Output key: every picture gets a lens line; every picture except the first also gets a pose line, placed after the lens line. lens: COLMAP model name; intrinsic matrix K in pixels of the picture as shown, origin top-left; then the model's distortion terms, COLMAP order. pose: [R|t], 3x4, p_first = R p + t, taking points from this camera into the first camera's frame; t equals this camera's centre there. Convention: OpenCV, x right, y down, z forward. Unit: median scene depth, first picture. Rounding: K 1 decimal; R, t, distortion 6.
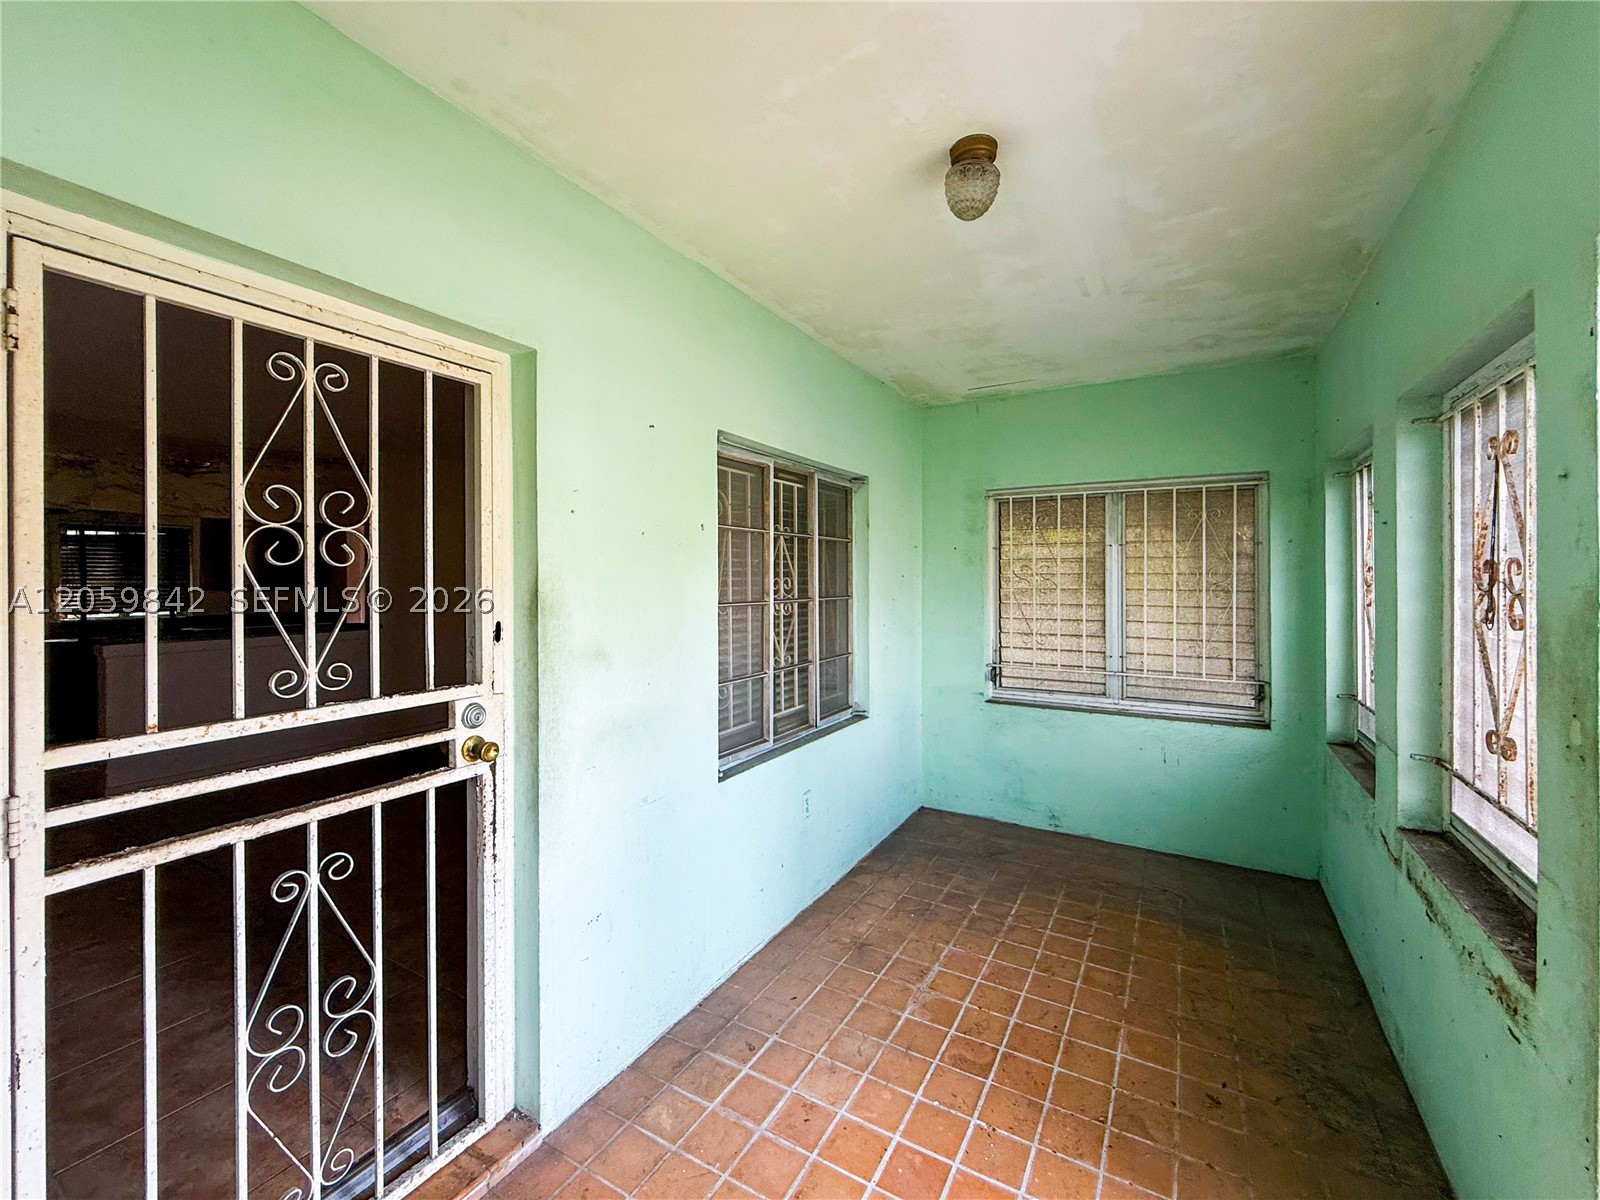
lens RADIAL K [[651.7, 0, 802.3], [0, 651.7, 573.1], [0, 0, 1]] dist [-0.005582, -0.000530]
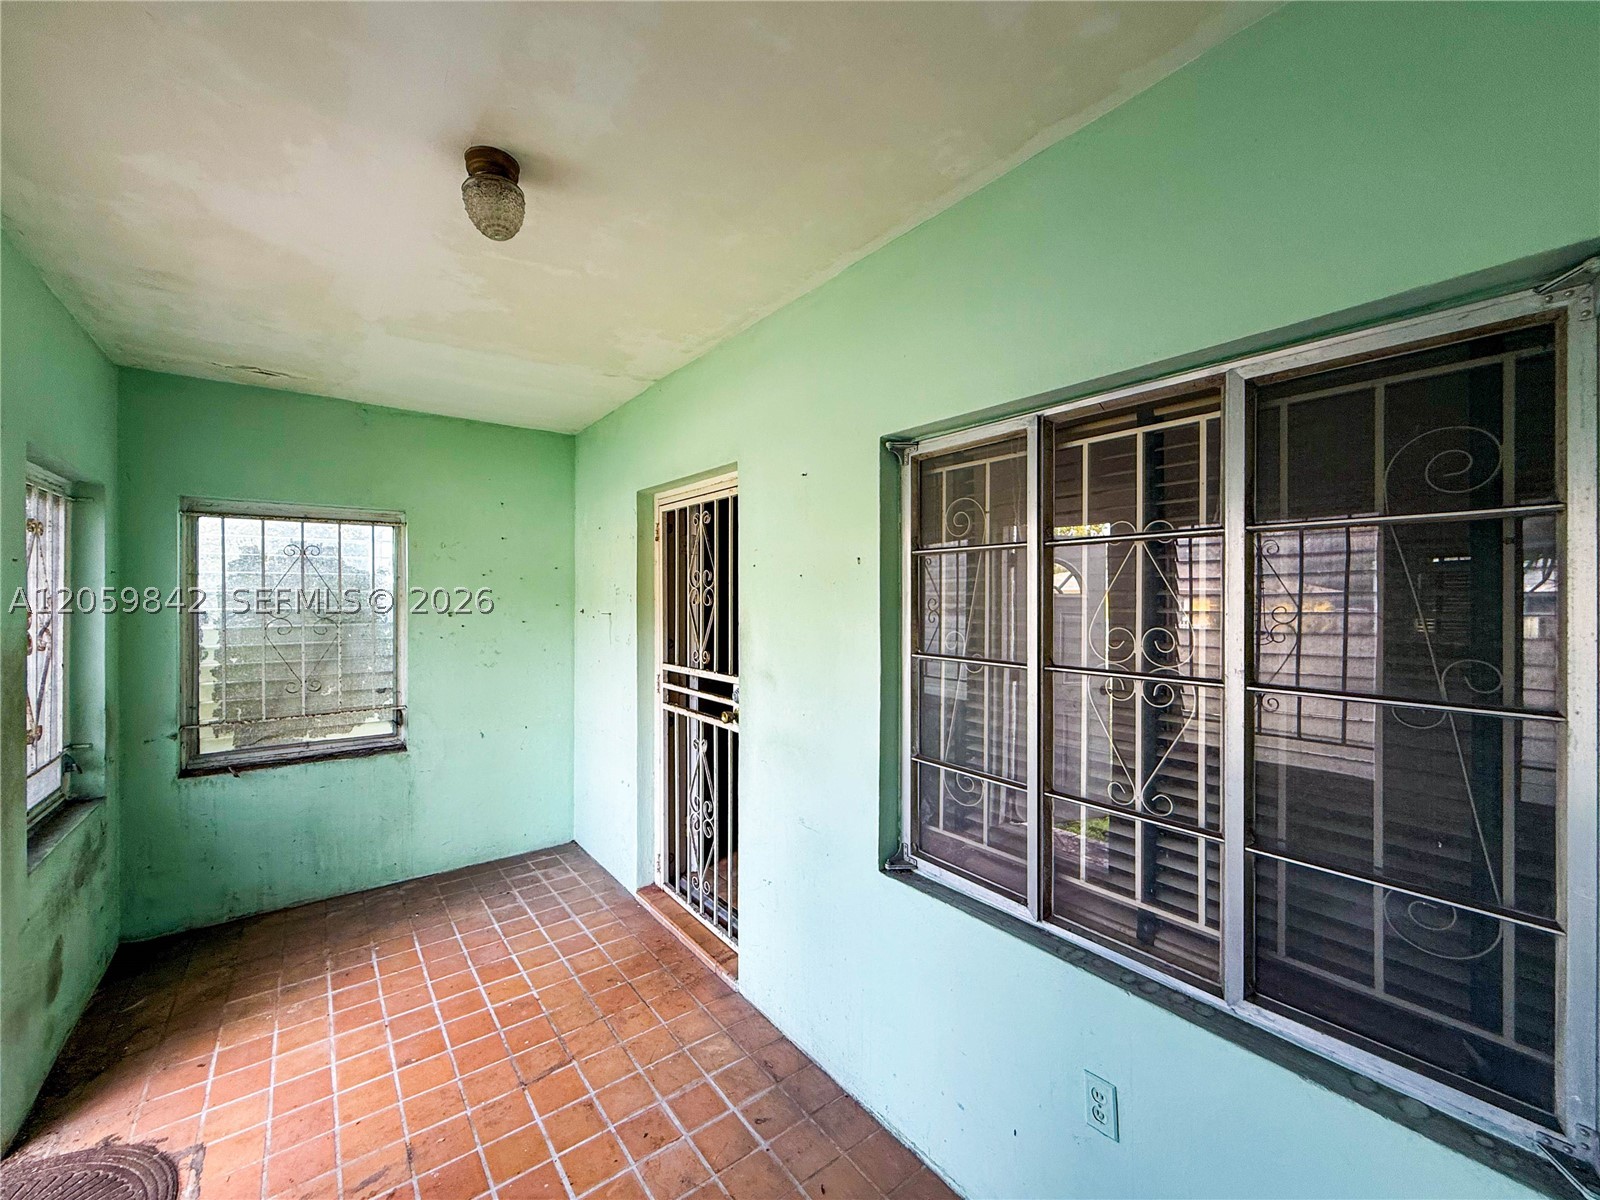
lens RADIAL K [[651.7, 0, 805.4], [0, 651.7, 597.3], [0, 0, 1]] dist [-0.005582, -0.000530]
pose [[-0.382476, 0.003699, -0.923958, 0.884871], [0.004065, 0.999989, 0.002321, -0.031826], [0.923957, -0.002869, -0.382487, 1.656716]]
